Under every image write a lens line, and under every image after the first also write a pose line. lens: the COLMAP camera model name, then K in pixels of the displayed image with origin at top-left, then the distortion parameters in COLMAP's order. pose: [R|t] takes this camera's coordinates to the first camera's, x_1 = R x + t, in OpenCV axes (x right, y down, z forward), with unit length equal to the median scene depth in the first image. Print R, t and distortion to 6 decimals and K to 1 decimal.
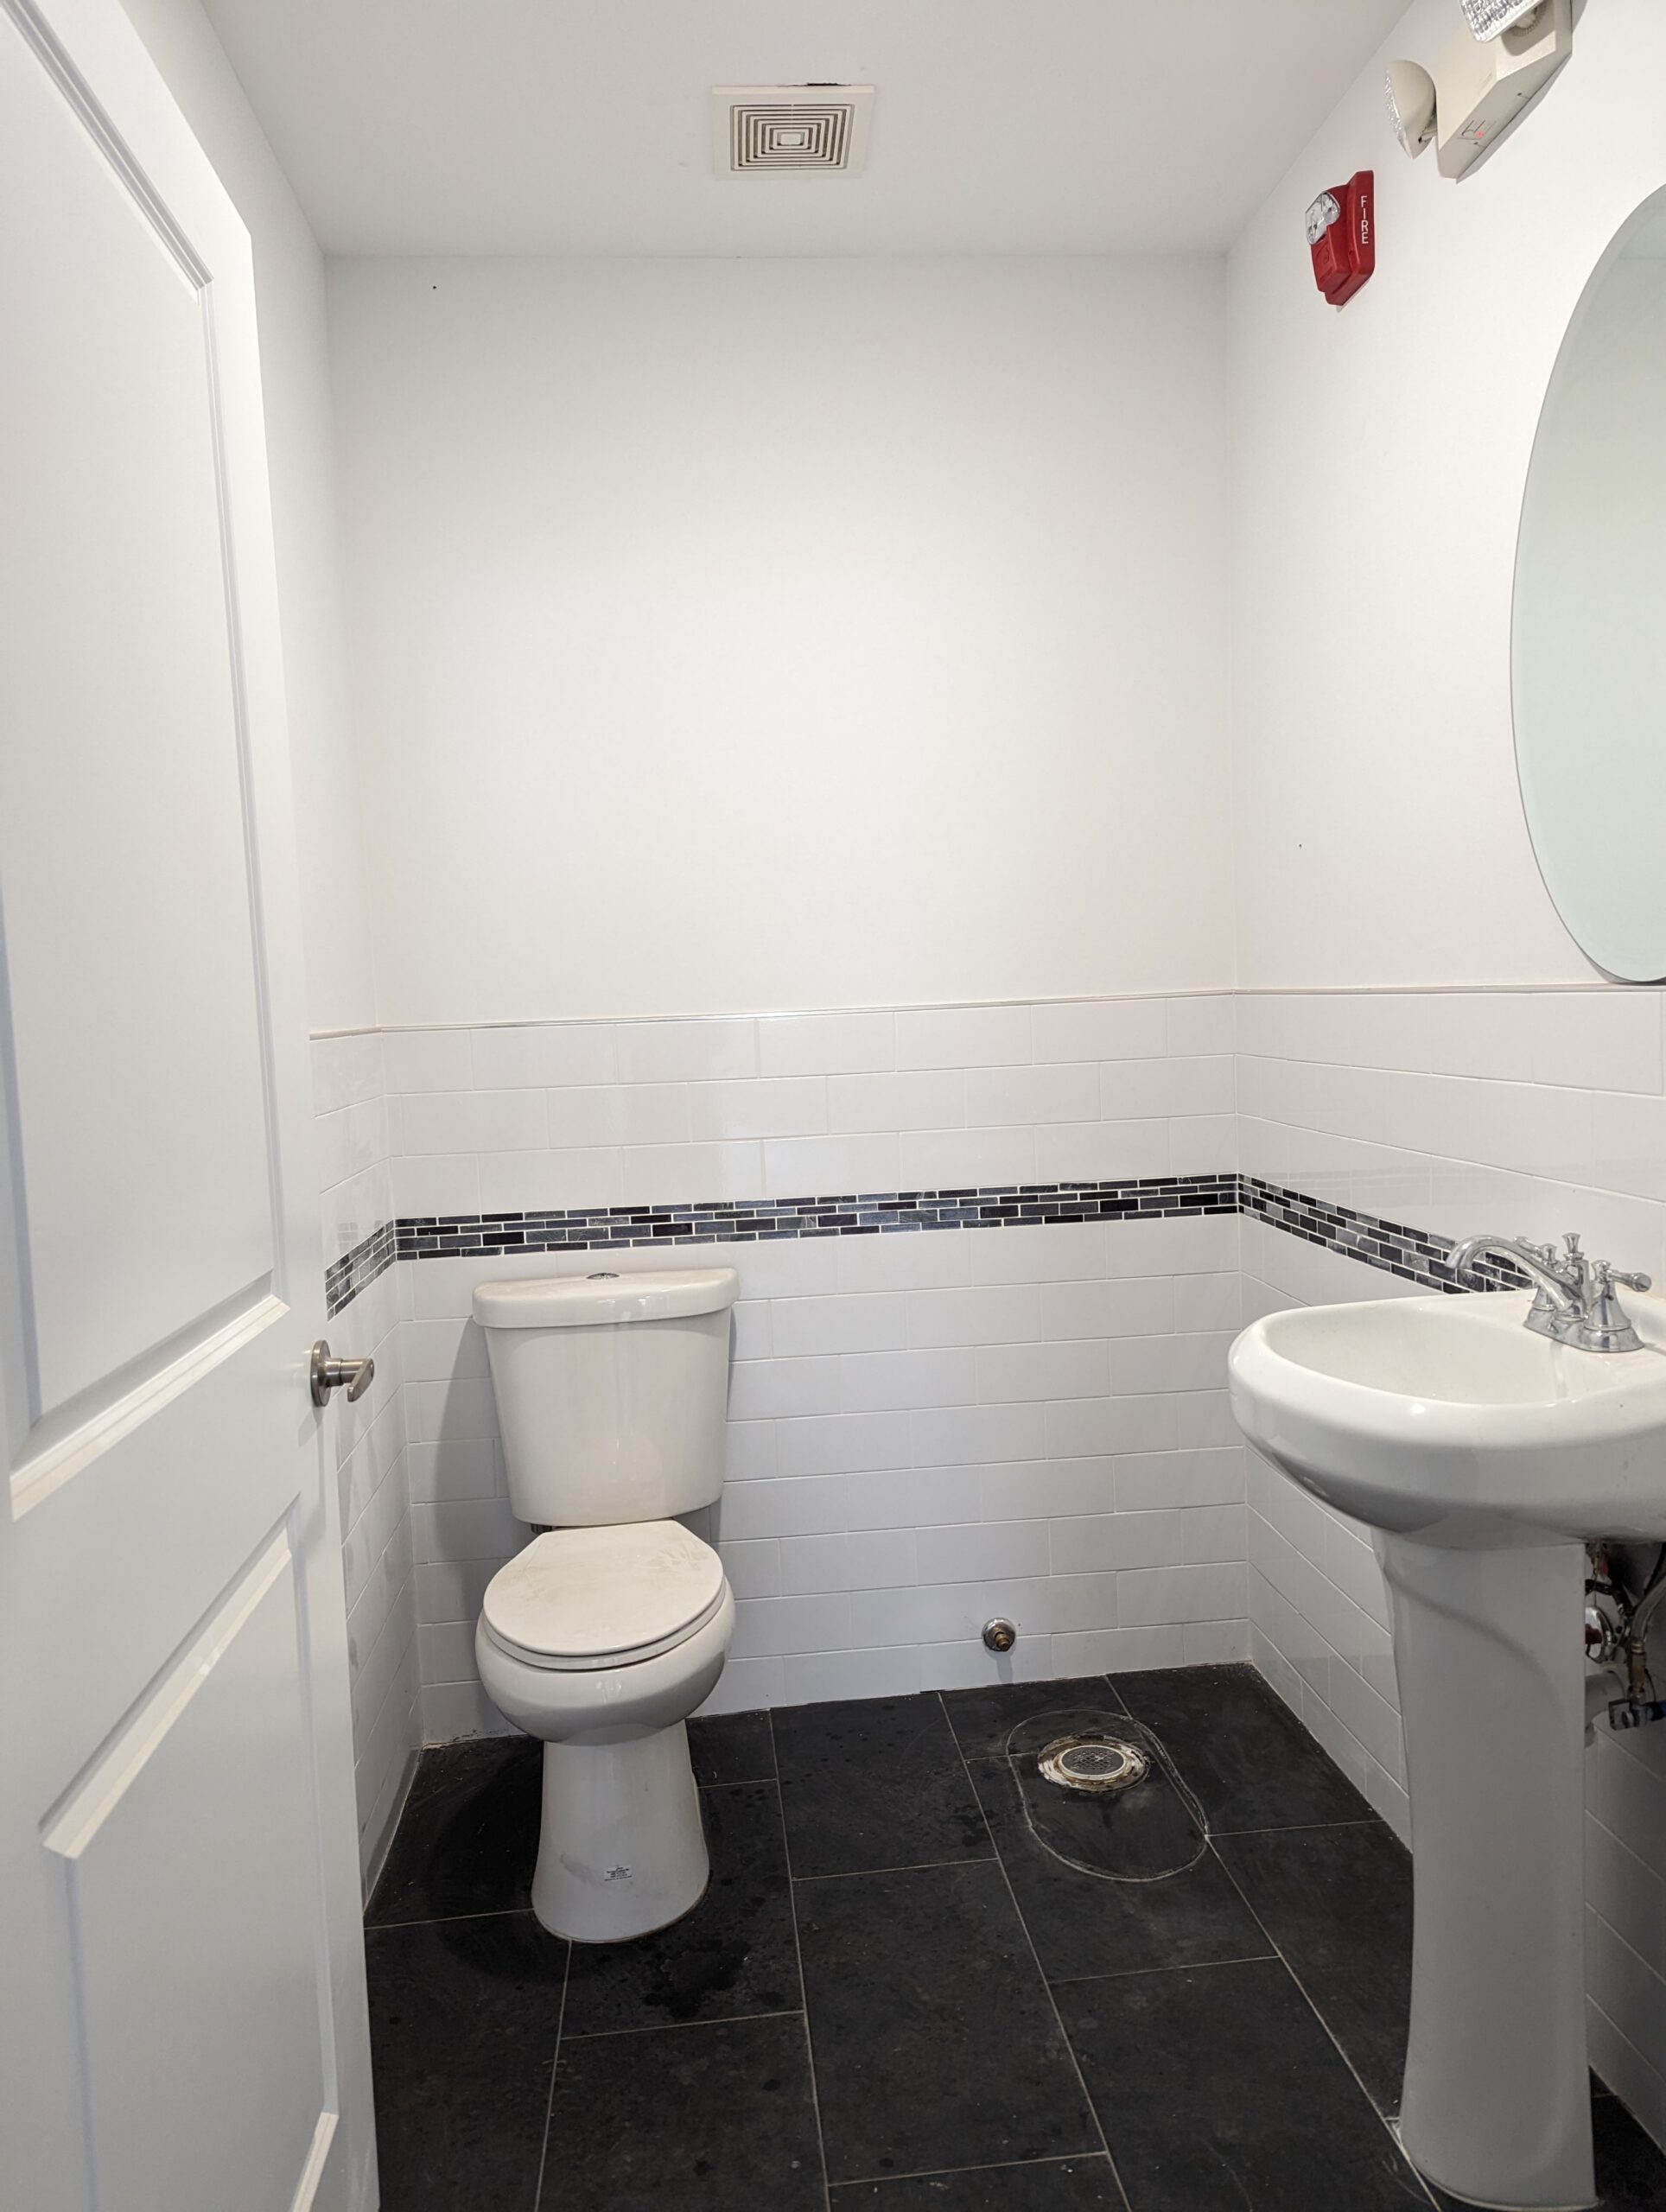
lens RADIAL K [[1606.5, 0, 833.0], [0, 1606.5, 1106.0], [0, 0, 1]] dist [0.062084, -0.056870]
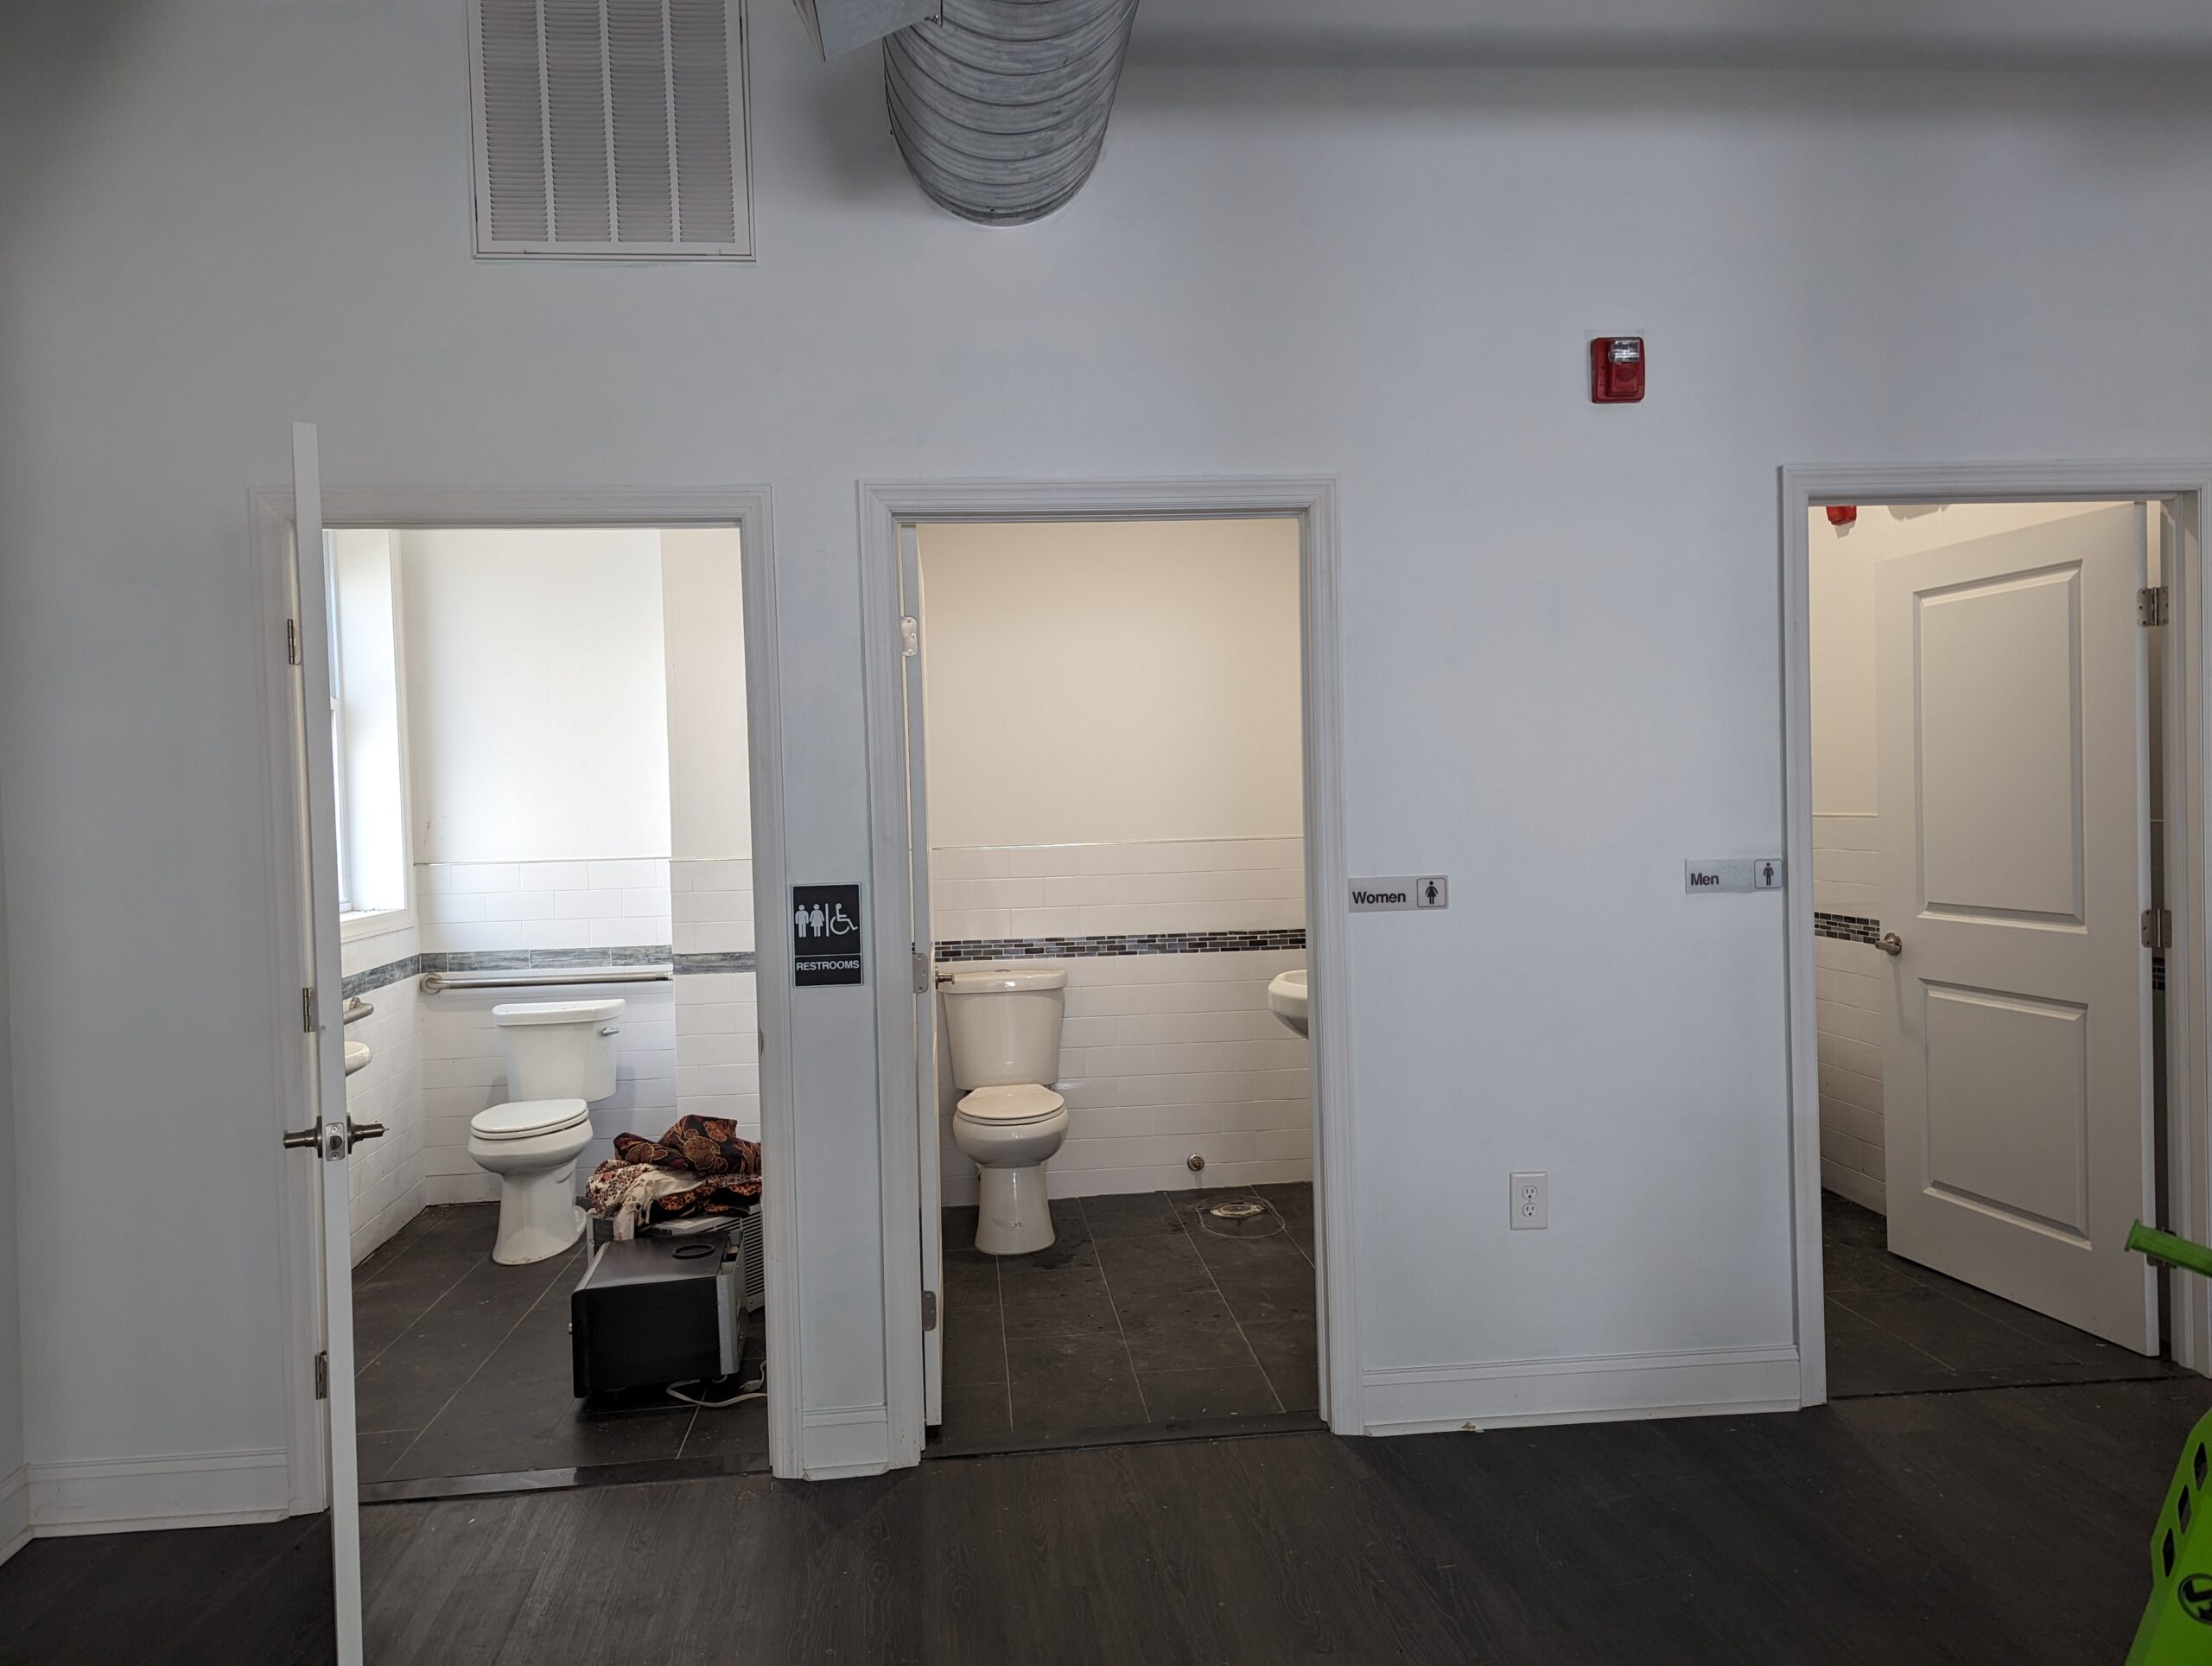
lens RADIAL K [[1606.5, 0, 1106.0], [0, 1606.5, 833.0], [0, 0, 1]] dist [0.062084, -0.056870]
pose [[0.999884, 0.014708, 0.004054, -0.021663], [-0.014502, 0.998798, -0.046824, 0.023584], [-0.004738, 0.046760, 0.998895, -1.058790]]
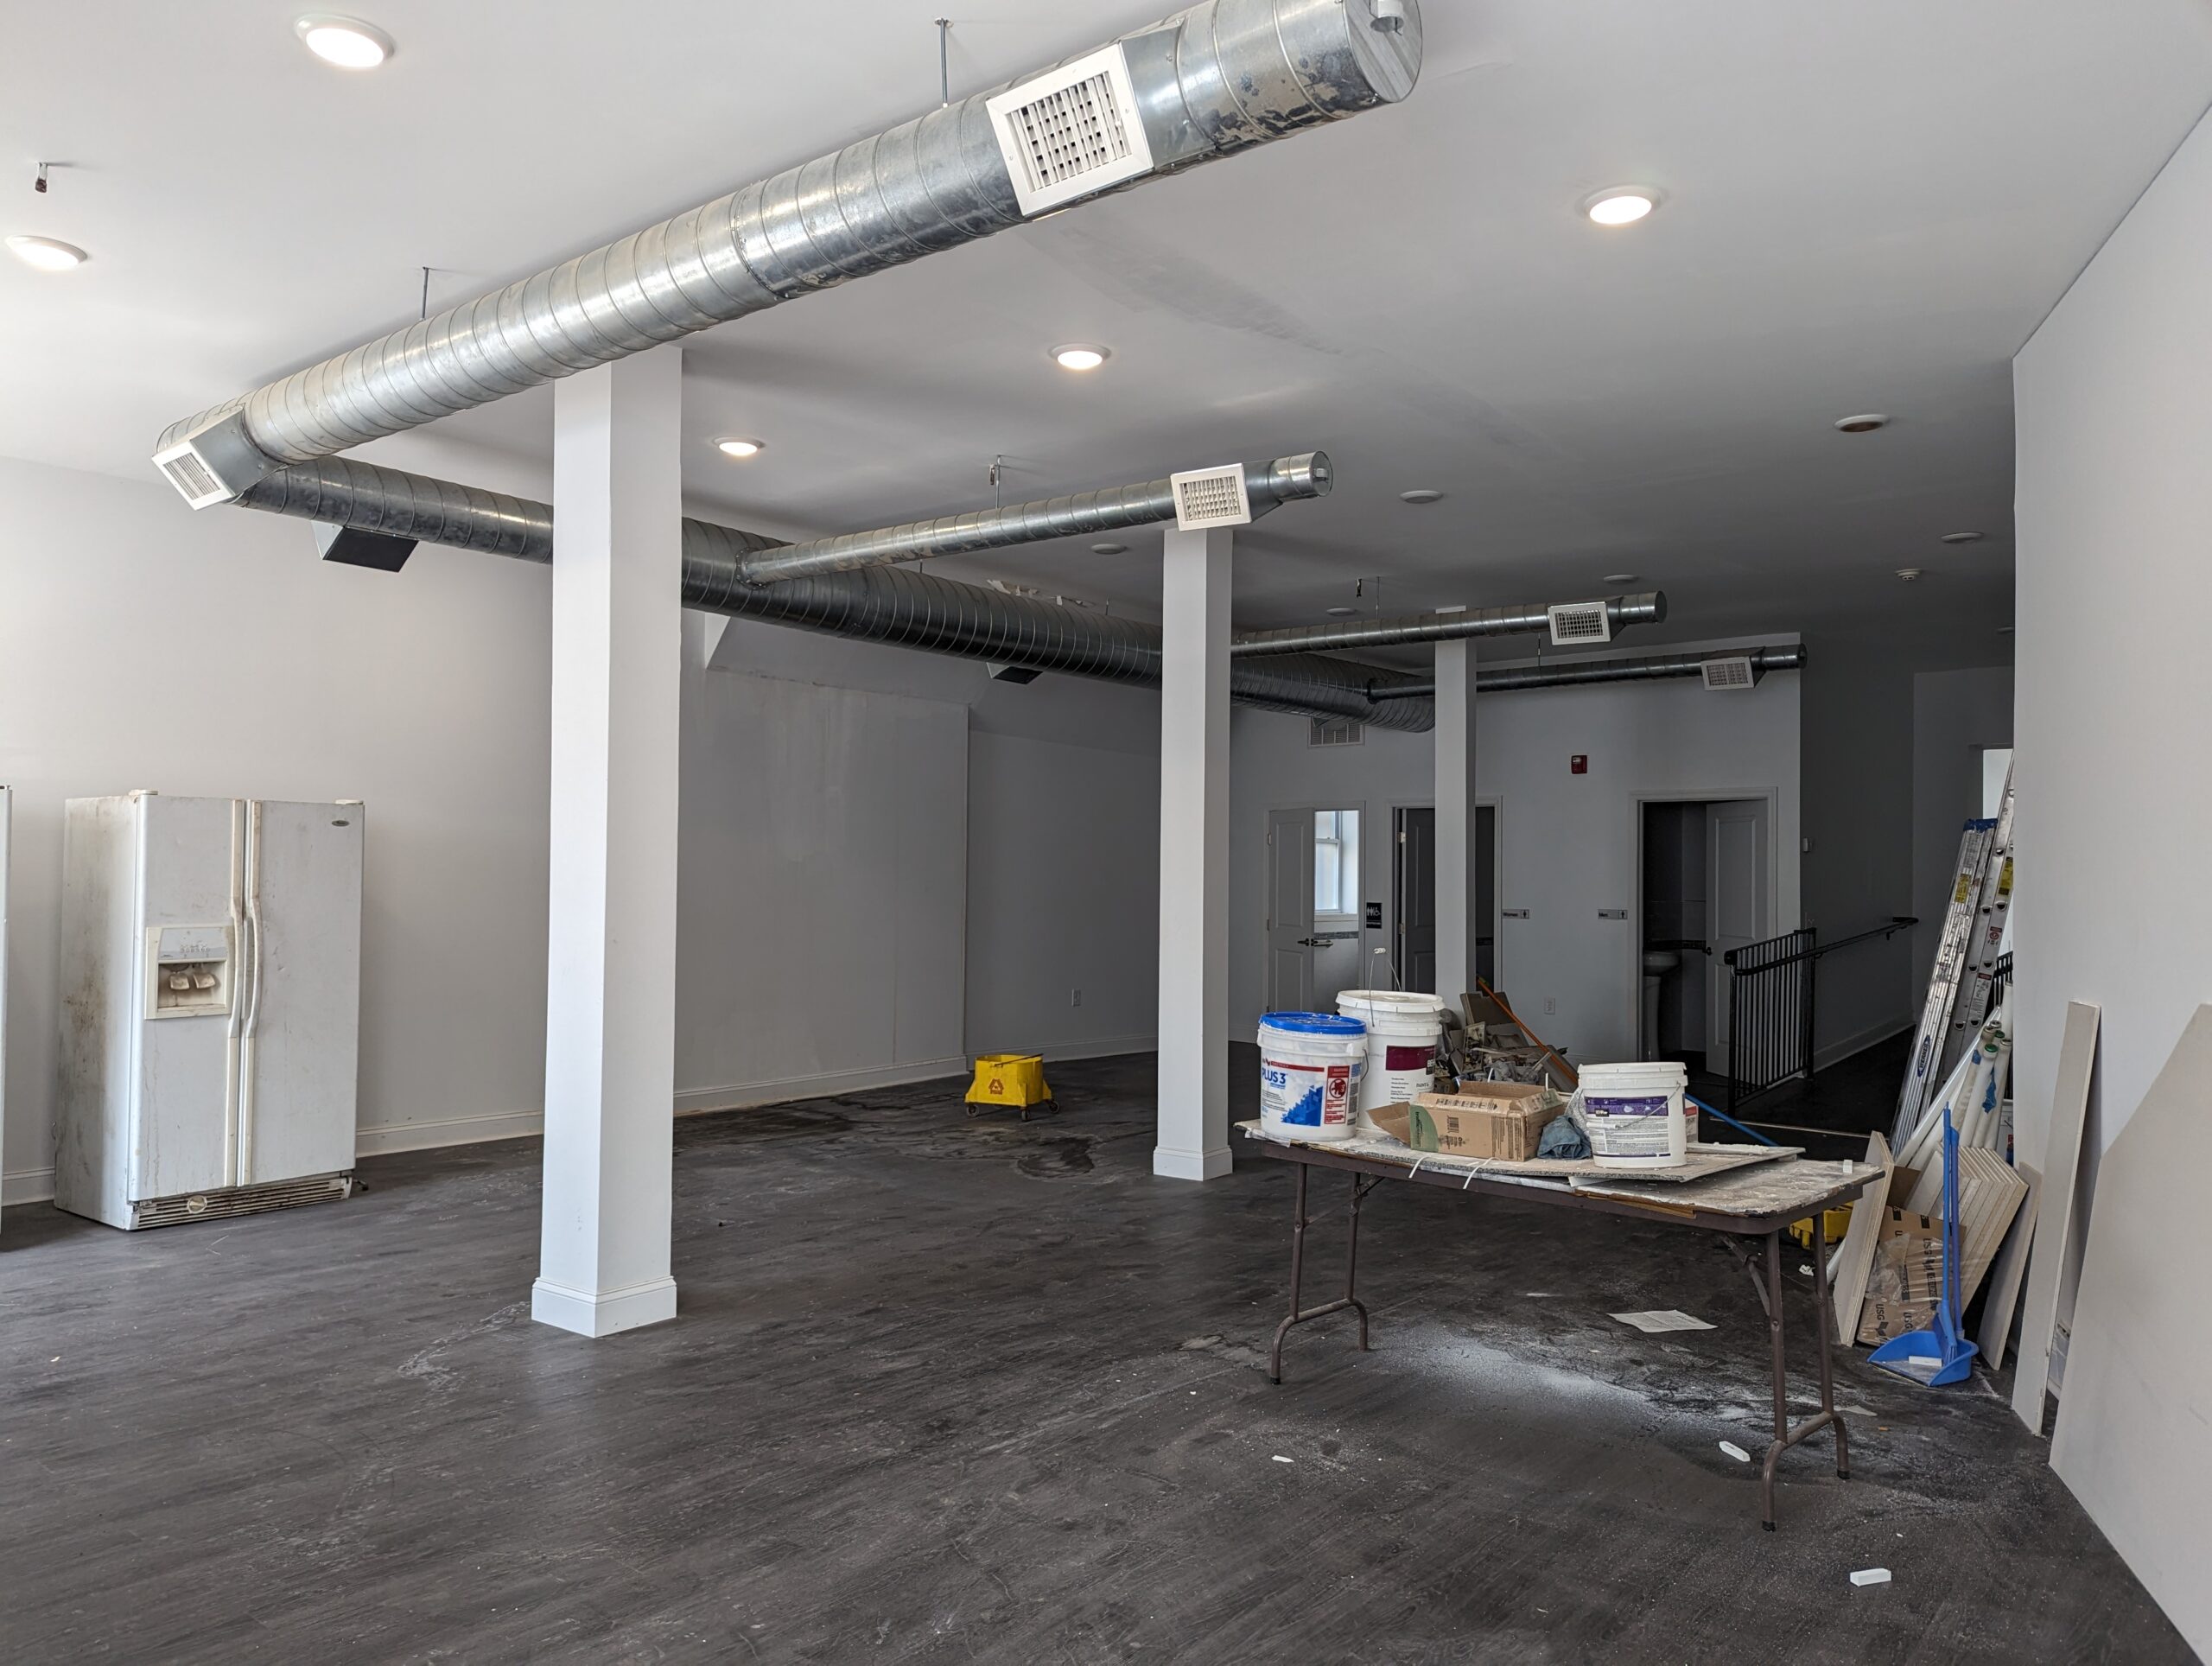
lens RADIAL K [[1606.5, 0, 1106.0], [0, 1606.5, 833.0], [0, 0, 1]] dist [0.062084, -0.056870]
pose [[0.709902, 0.032820, -0.703536, 4.464924], [-0.089633, 0.995001, -0.044027, 0.130732], [0.698574, 0.094315, 0.709295, -5.806814]]
